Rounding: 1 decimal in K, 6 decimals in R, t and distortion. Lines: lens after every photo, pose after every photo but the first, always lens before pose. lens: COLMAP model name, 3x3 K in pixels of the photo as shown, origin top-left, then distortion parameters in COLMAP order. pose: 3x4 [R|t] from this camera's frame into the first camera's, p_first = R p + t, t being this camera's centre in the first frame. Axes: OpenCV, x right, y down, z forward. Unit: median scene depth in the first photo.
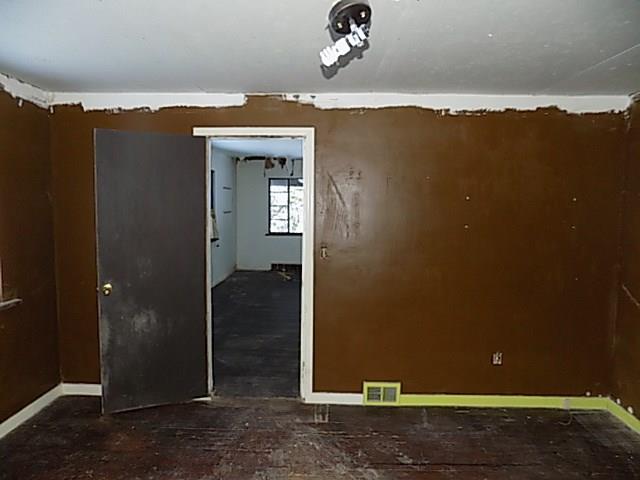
lens RADIAL K [[430.3, 0, 320.0], [0, 430.3, 240.0], [0, 0, 1]] dist [-0.053521, 0.048425]
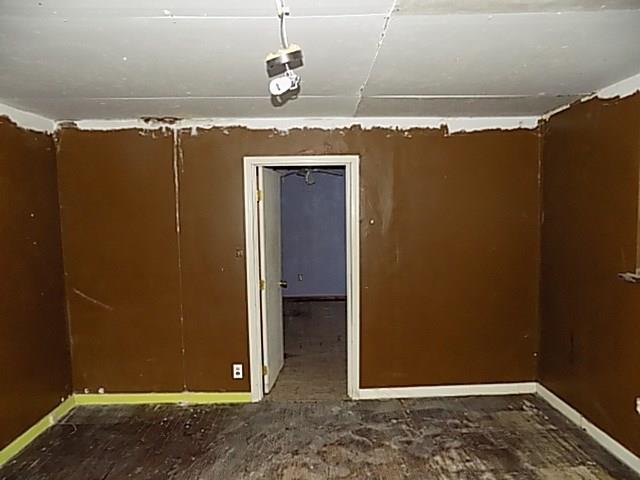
lens RADIAL K [[430.3, 0, 320.0], [0, 430.3, 240.0], [0, 0, 1]] dist [-0.053521, 0.048425]
pose [[-0.055062, -0.087218, 0.994666, -0.443782], [0.113275, 0.989201, 0.093009, -0.056401], [-0.992037, 0.117793, -0.044588, 0.398926]]
